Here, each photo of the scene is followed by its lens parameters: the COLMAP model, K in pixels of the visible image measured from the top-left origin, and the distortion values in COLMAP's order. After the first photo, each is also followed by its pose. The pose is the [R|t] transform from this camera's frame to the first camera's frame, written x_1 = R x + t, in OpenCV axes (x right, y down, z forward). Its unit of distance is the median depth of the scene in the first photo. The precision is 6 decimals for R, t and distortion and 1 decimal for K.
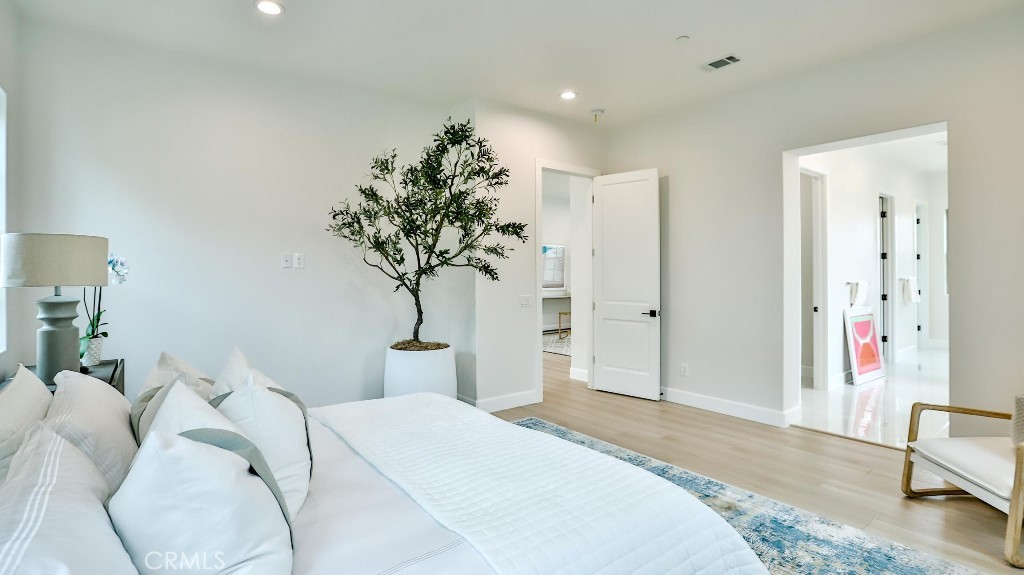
lens RADIAL K [[476.1, 0, 506.5], [0, 476.1, 268.1], [0, 0, 1]] dist [-0.036615, -0.000083]
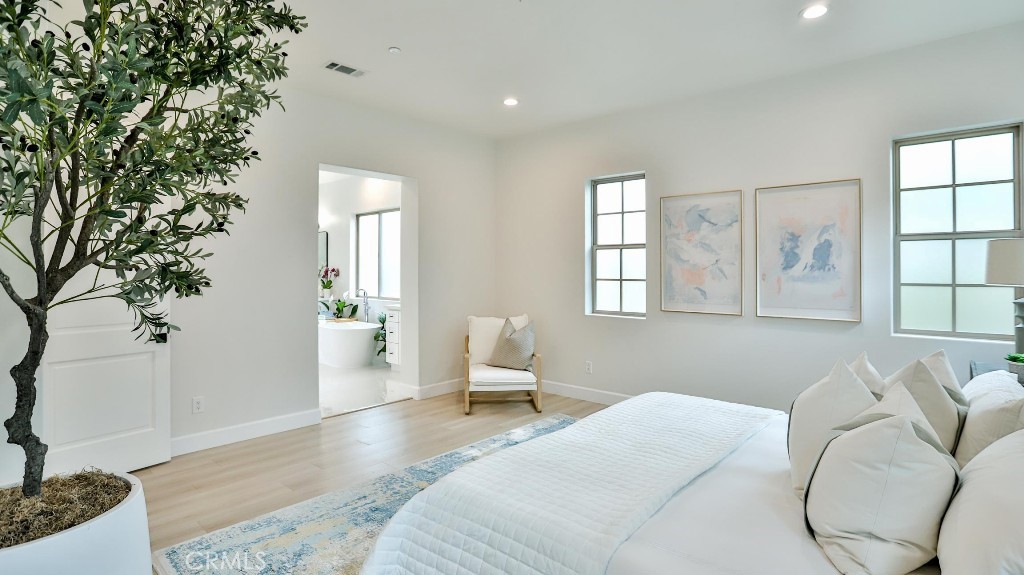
lens RADIAL K [[505.9, 0, 517.9], [0, 505.9, 281.8], [0, 0, 1]] dist [-0.063354, 0.020767]
pose [[-0.198373, -0.016981, 0.979980, -0.443892], [-0.015333, 0.999781, 0.014221, -0.004040], [-0.980007, -0.012205, -0.198589, 0.568427]]
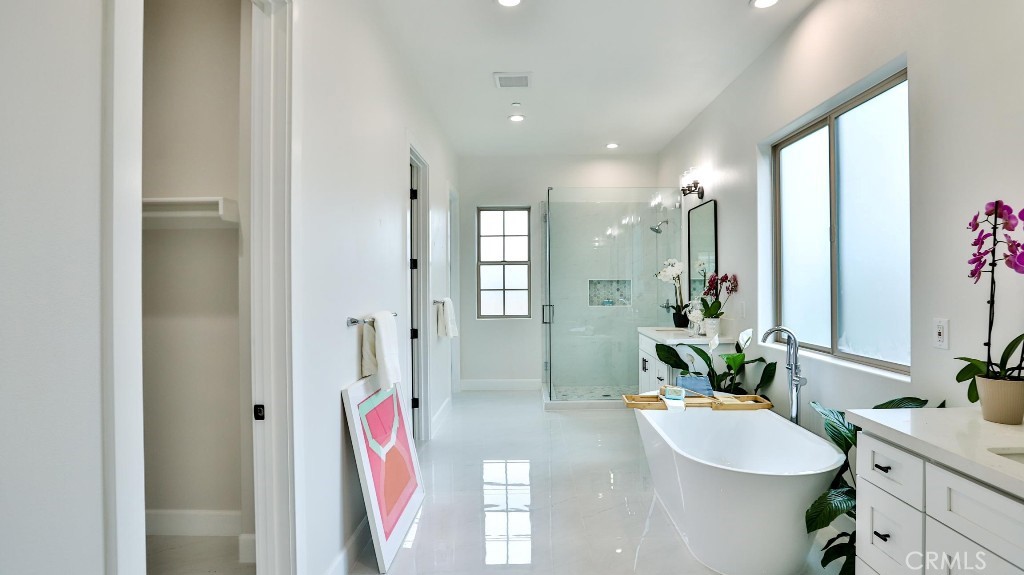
lens RADIAL K [[505.9, 0, 517.9], [0, 505.9, 281.8], [0, 0, 1]] dist [-0.063354, 0.020767]
pose [[0.610050, 0.006891, 0.792333, 0.473338], [-0.002246, 0.999973, -0.006968, 0.001369], [-0.792360, 0.002471, 0.610049, 0.620408]]
